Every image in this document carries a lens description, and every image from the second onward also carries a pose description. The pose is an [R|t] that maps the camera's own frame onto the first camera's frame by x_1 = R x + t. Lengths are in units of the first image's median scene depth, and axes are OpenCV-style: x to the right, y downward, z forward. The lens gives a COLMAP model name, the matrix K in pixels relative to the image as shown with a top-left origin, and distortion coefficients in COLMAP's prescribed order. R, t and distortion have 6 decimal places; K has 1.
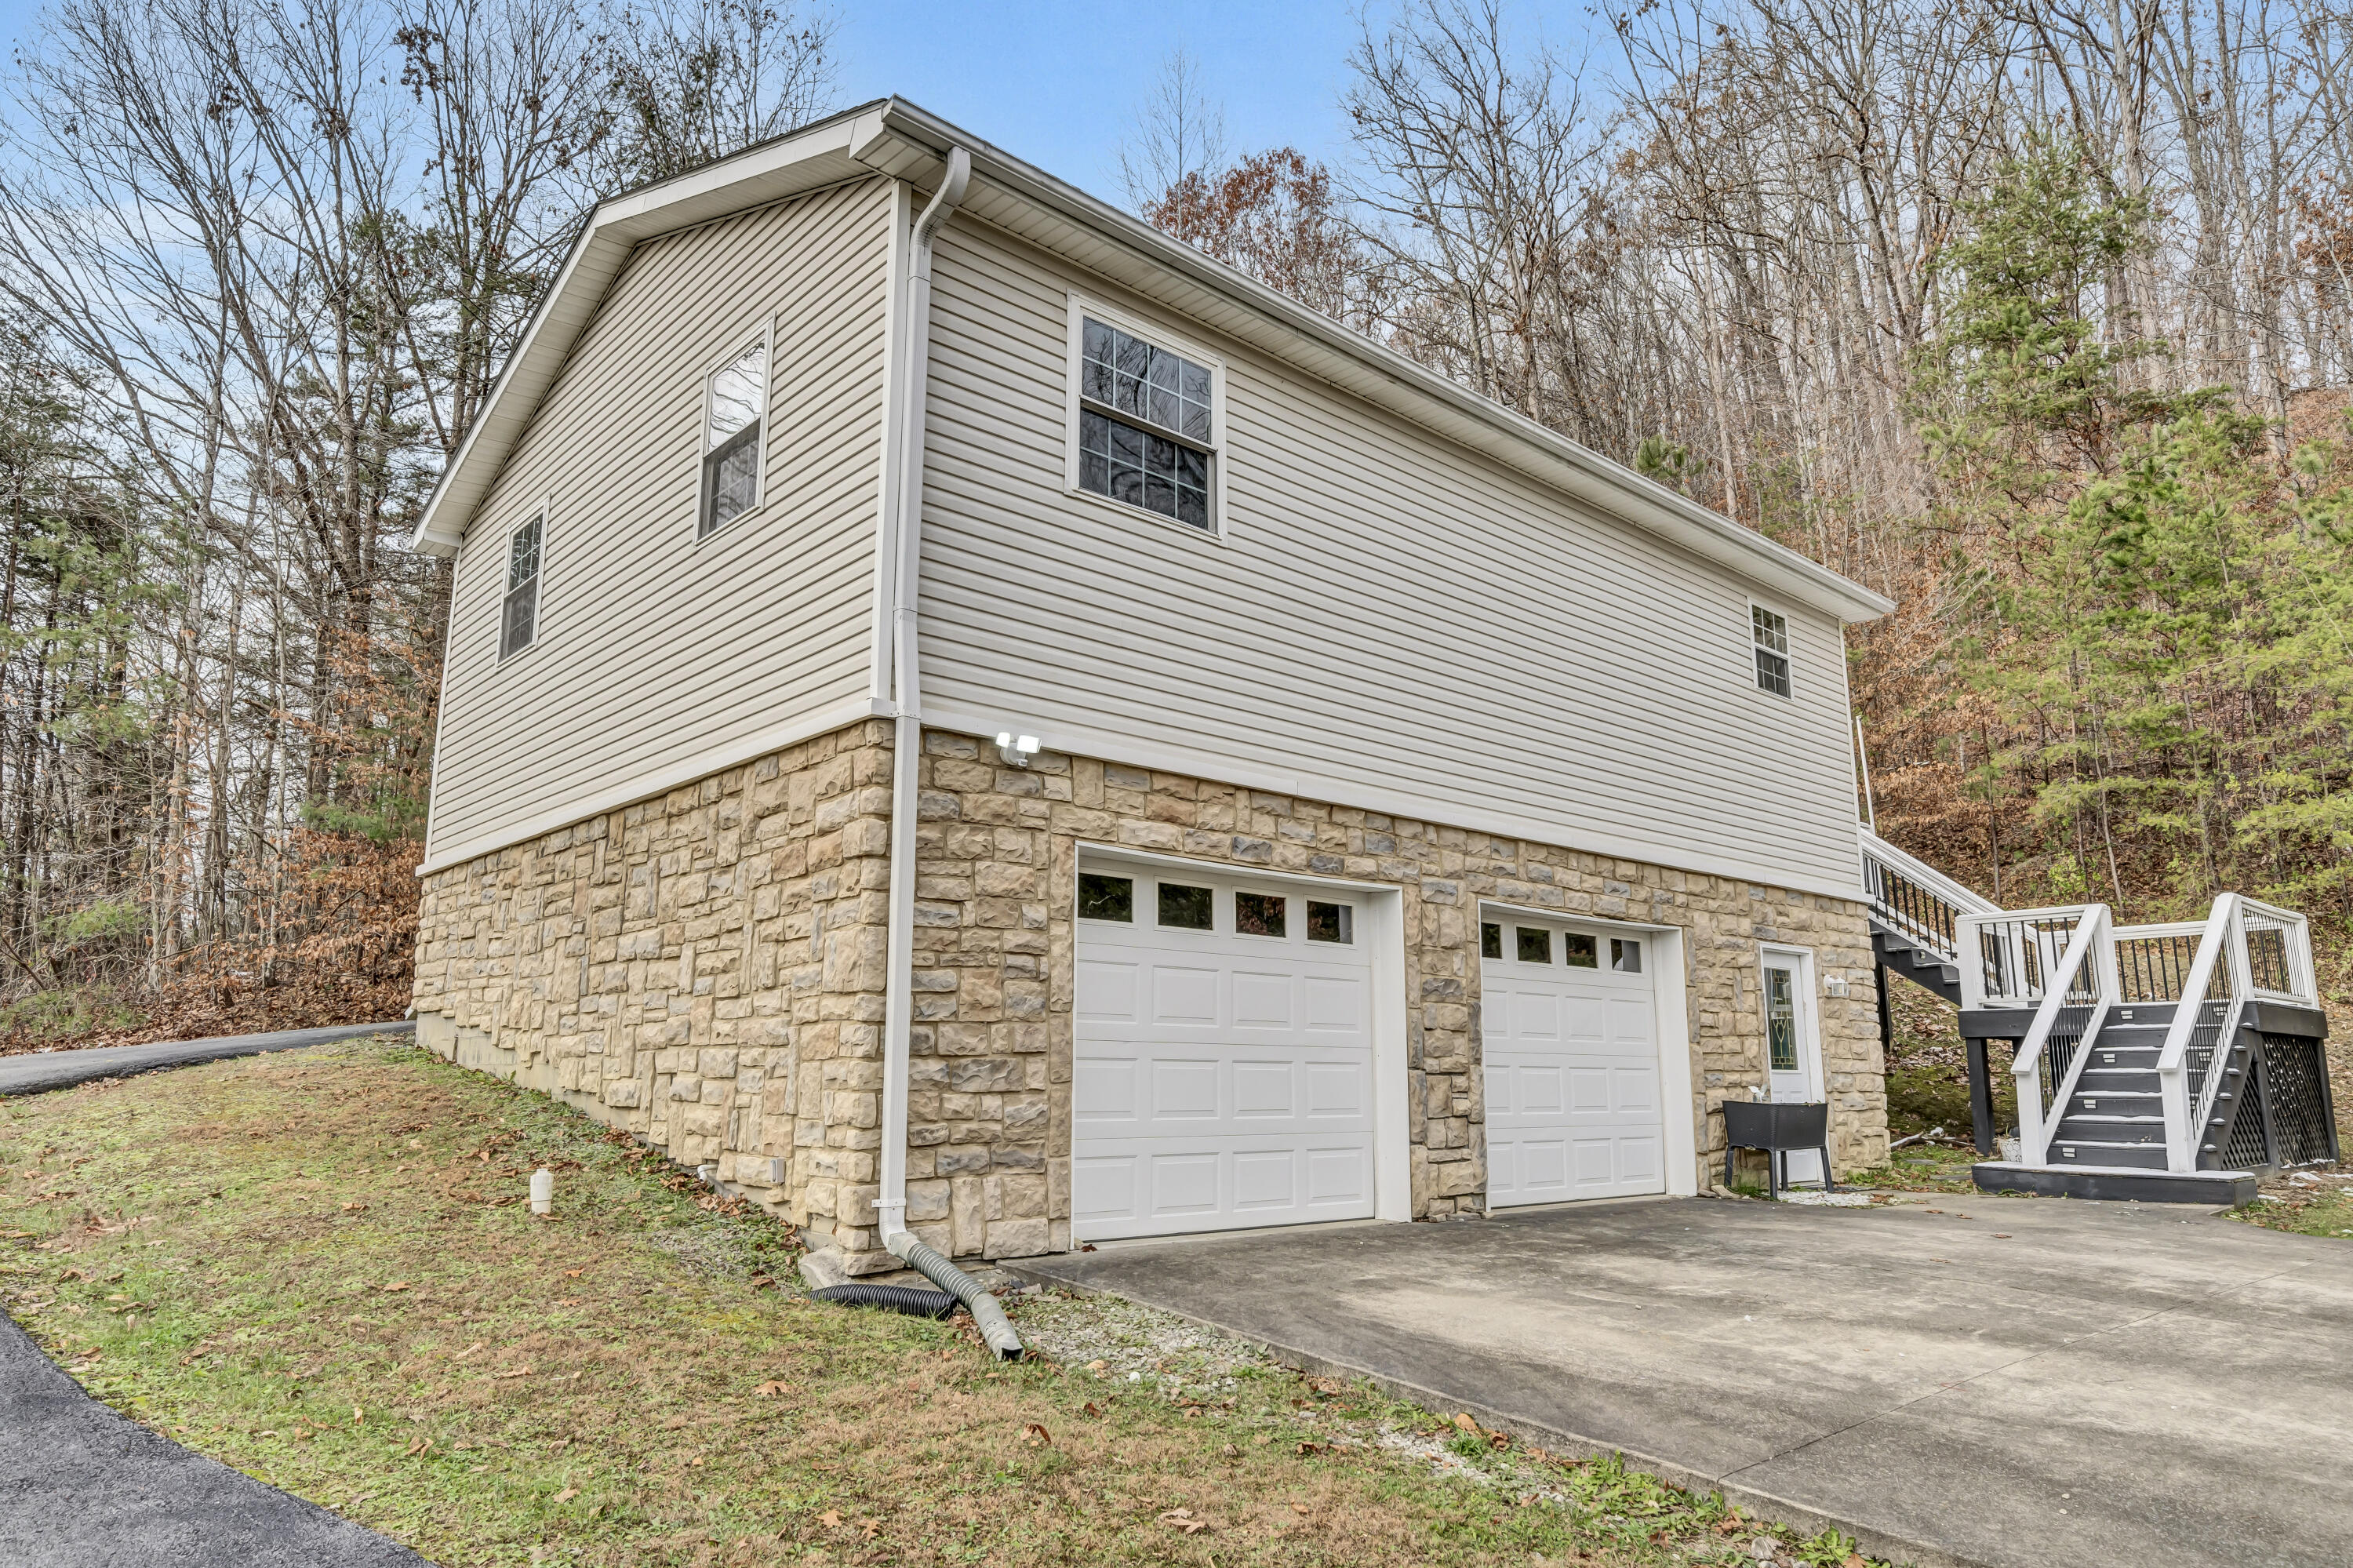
lens RADIAL K [[1490.9, 0, 1181.3], [0, 1490.9, 793.5], [0, 0, 1]] dist [-0.003969, 0.003303]
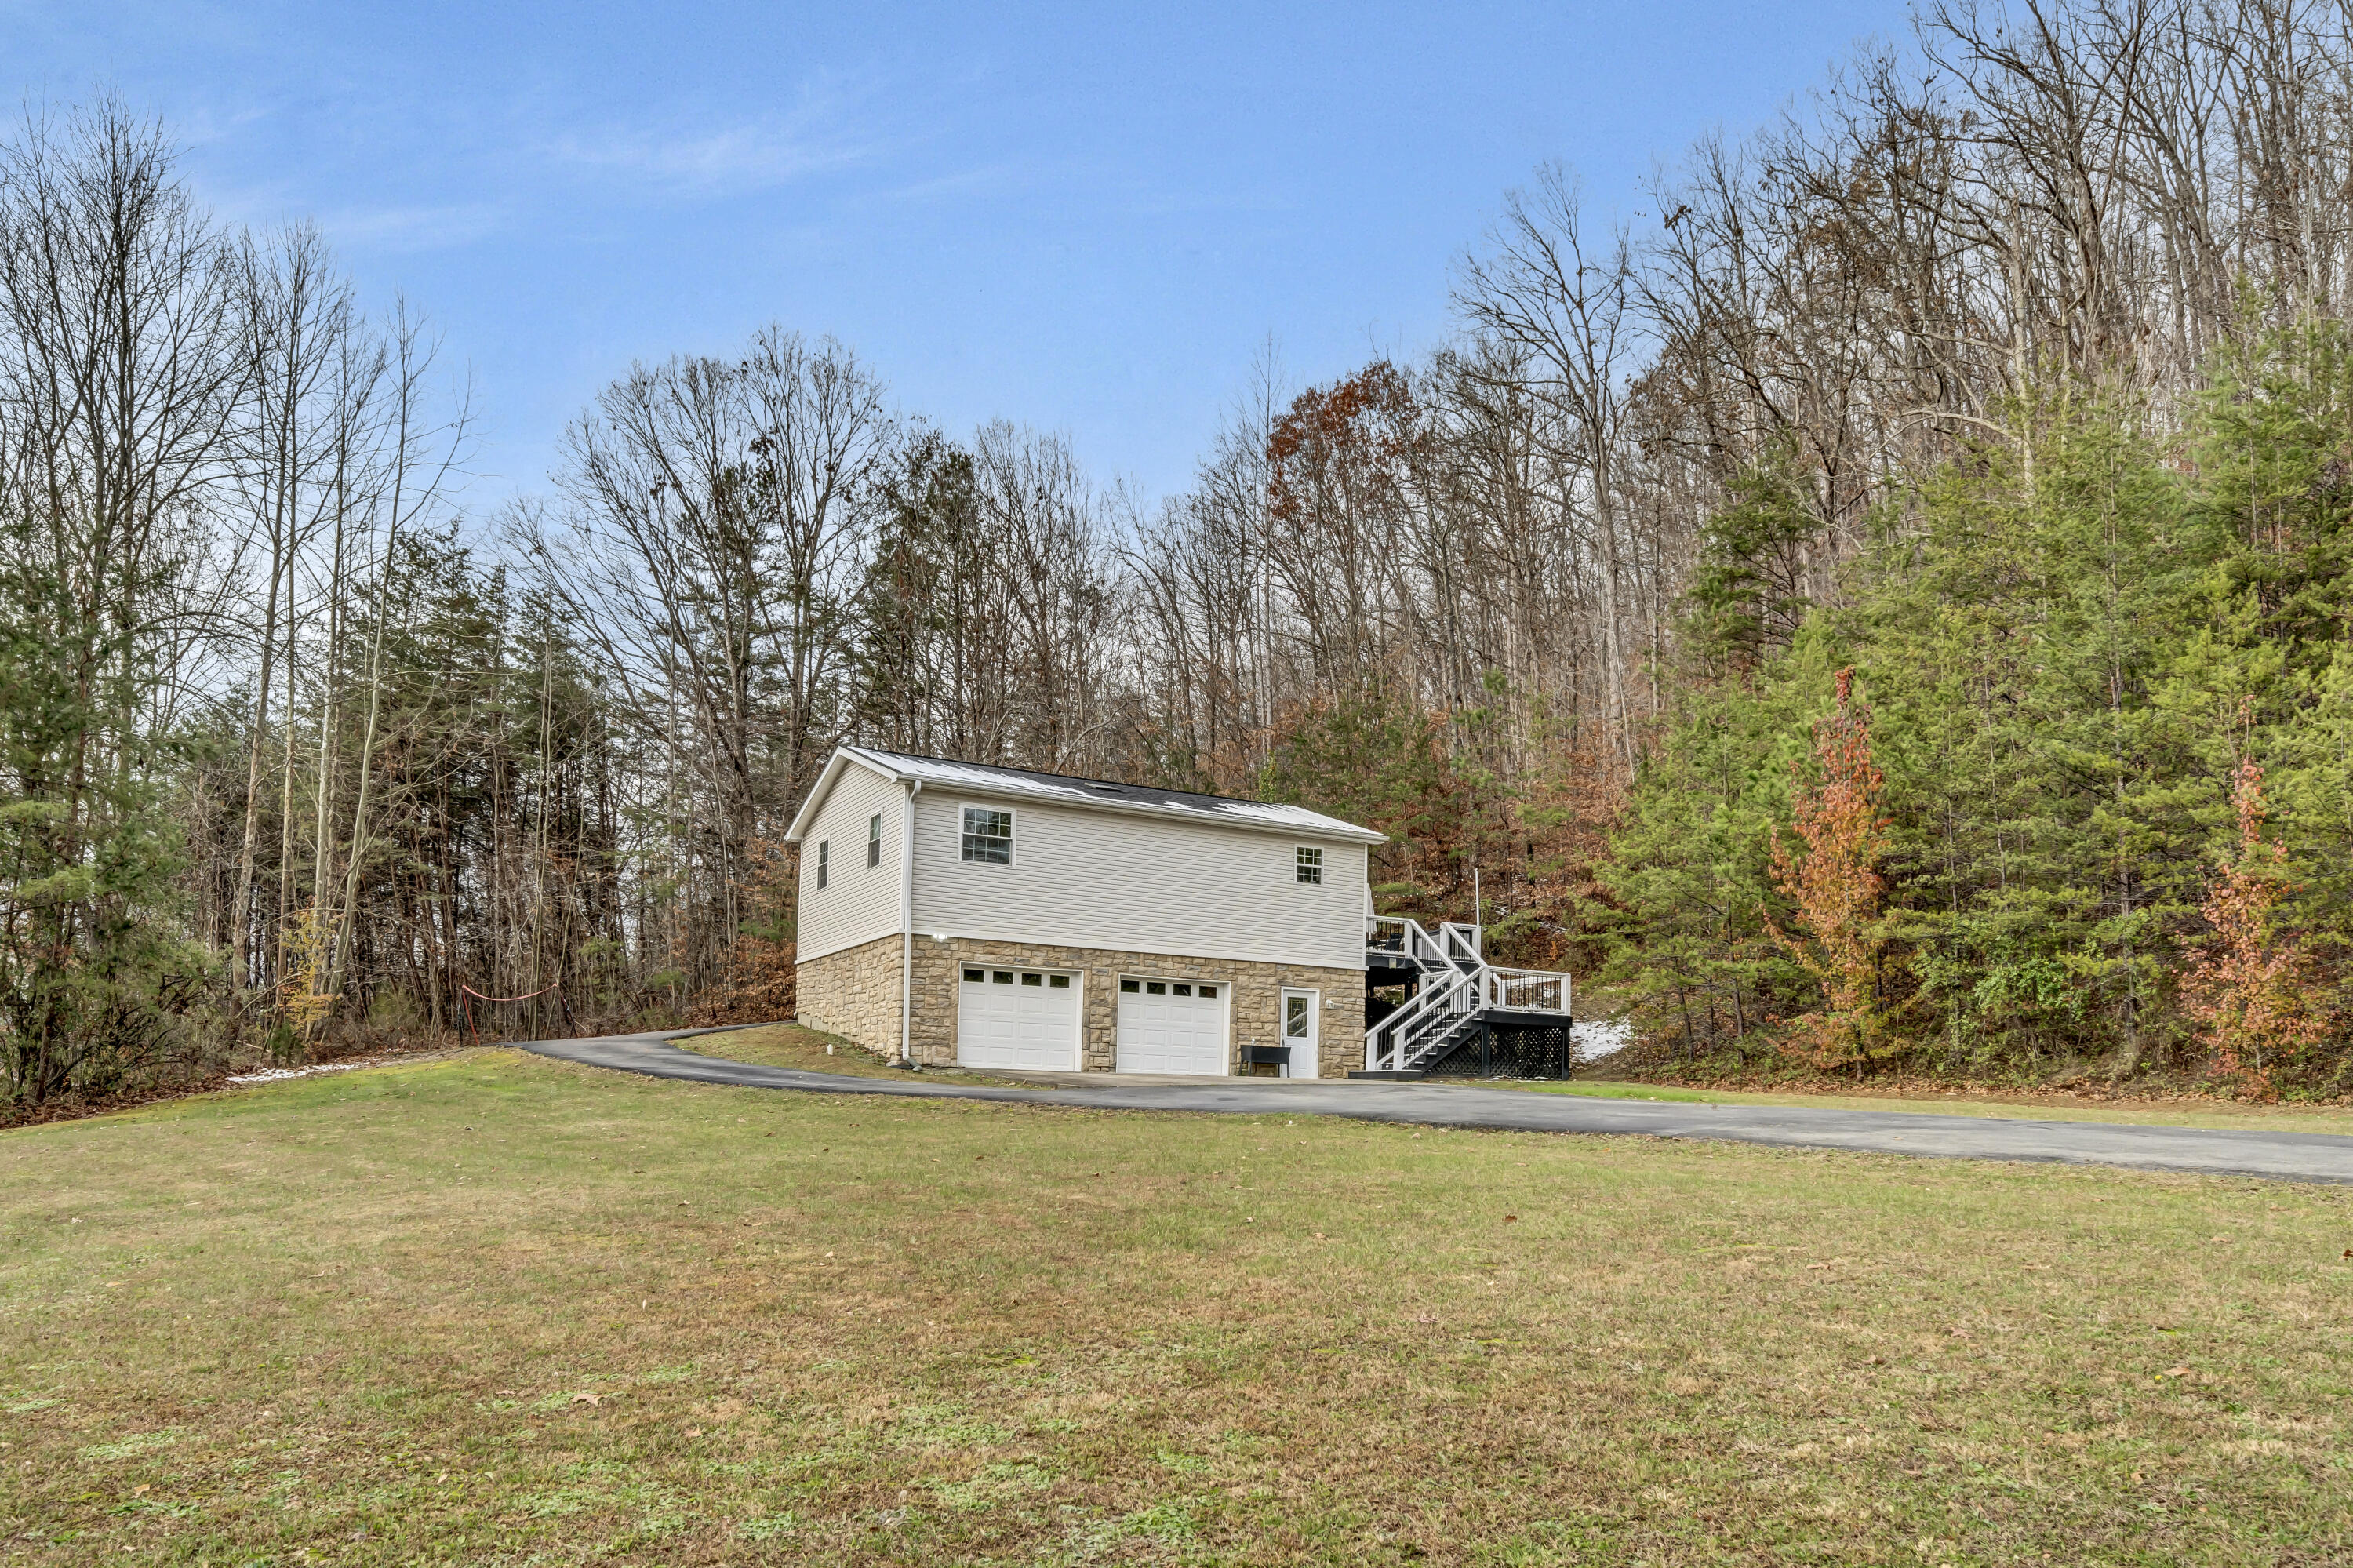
lens RADIAL K [[1705.9, 0, 1179.3], [0, 1705.9, 1044.8], [0, 0, 1]] dist [-0.001009, -0.000337]
pose [[0.970365, 0.003513, -0.241618, 1.288669], [0.028801, 0.991085, 0.130078, -0.258220], [0.239921, -0.133182, 0.961614, -2.583087]]
